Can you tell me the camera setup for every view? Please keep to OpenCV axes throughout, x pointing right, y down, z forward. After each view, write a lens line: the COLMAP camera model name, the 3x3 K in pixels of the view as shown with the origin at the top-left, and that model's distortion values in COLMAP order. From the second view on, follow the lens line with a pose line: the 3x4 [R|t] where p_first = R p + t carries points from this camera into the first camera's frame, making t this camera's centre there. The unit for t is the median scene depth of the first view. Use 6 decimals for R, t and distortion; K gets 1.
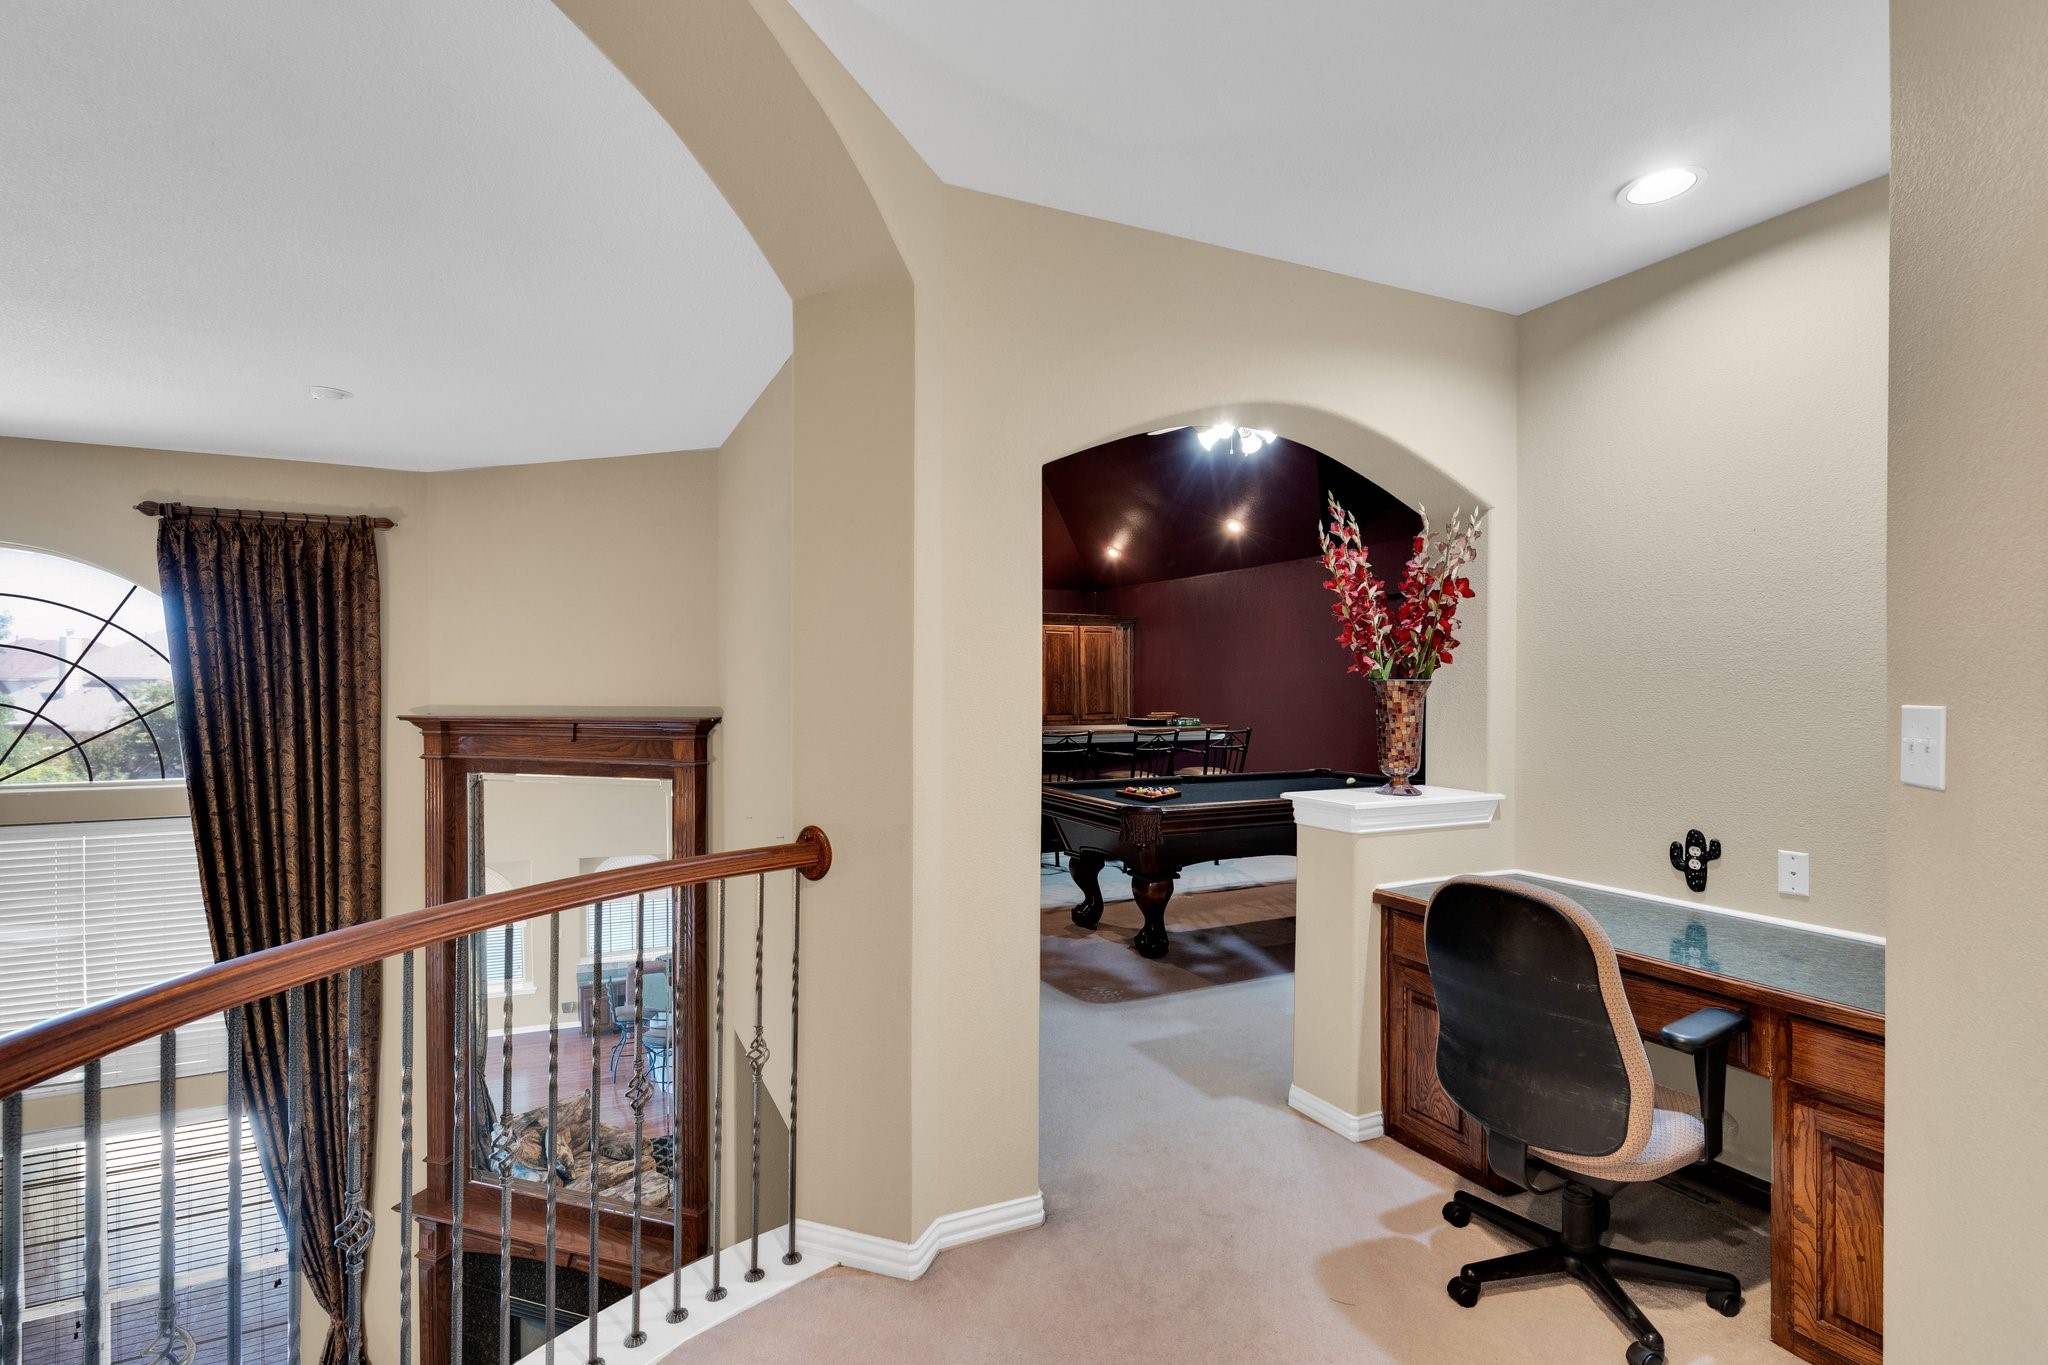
lens RADIAL K [[975.3, 0, 1016.4], [0, 975.3, 685.6], [0, 0, 1]] dist [0.002956, -0.002018]
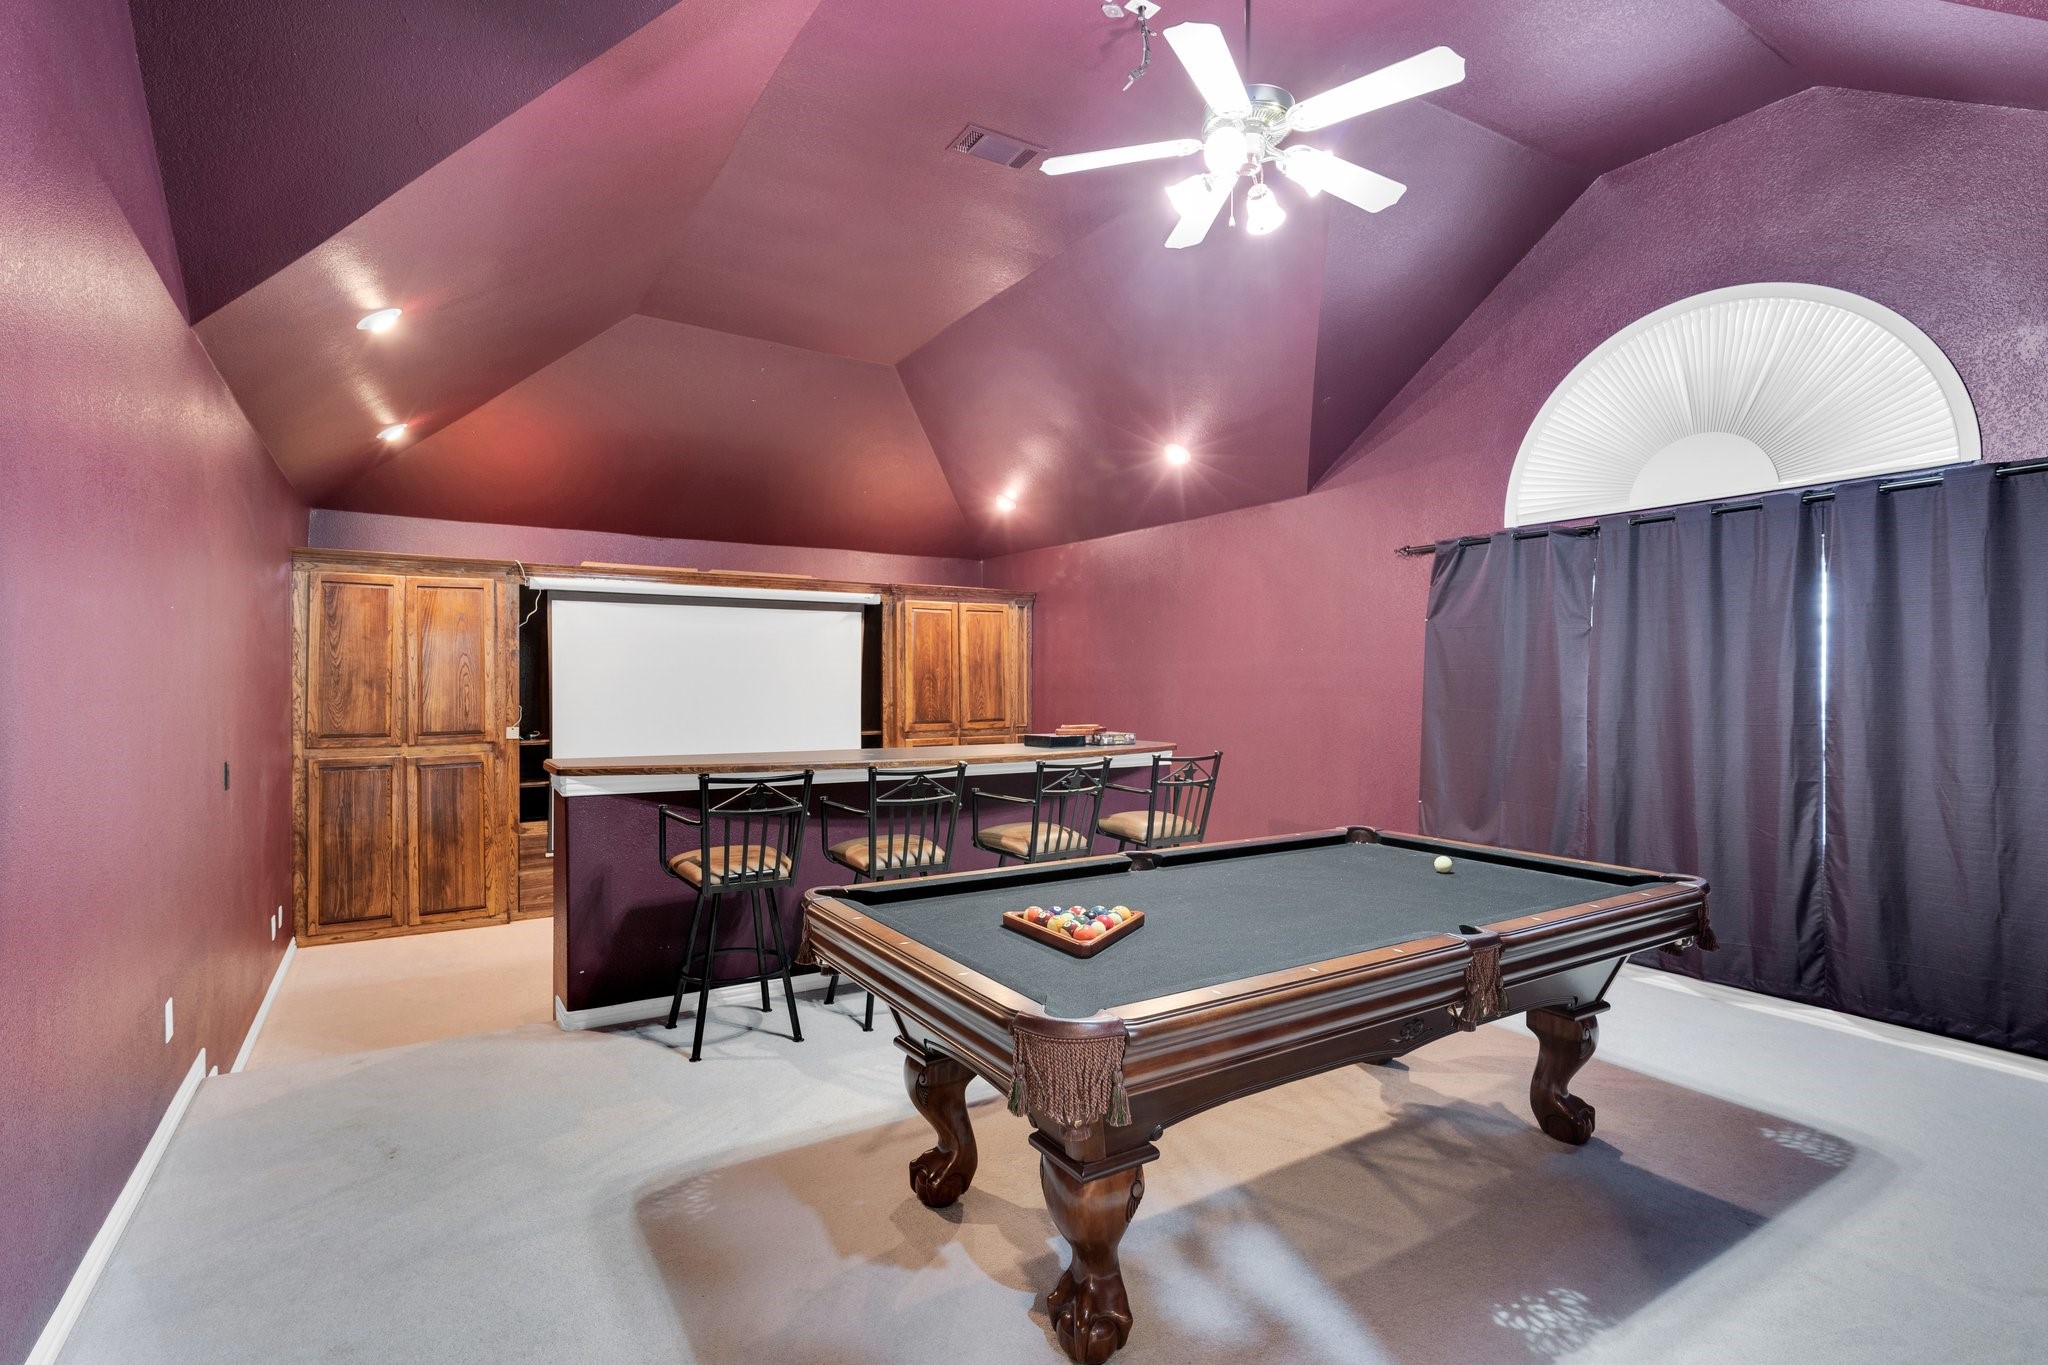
lens RADIAL K [[975.3, 0, 1022.8], [0, 975.3, 681.9], [0, 0, 1]] dist [0.002956, -0.002018]
pose [[0.993308, 0.003195, 0.115449, 0.027985], [-0.002913, 0.999992, -0.002606, 0.000930], [-0.115456, 0.002252, 0.993310, 0.267363]]
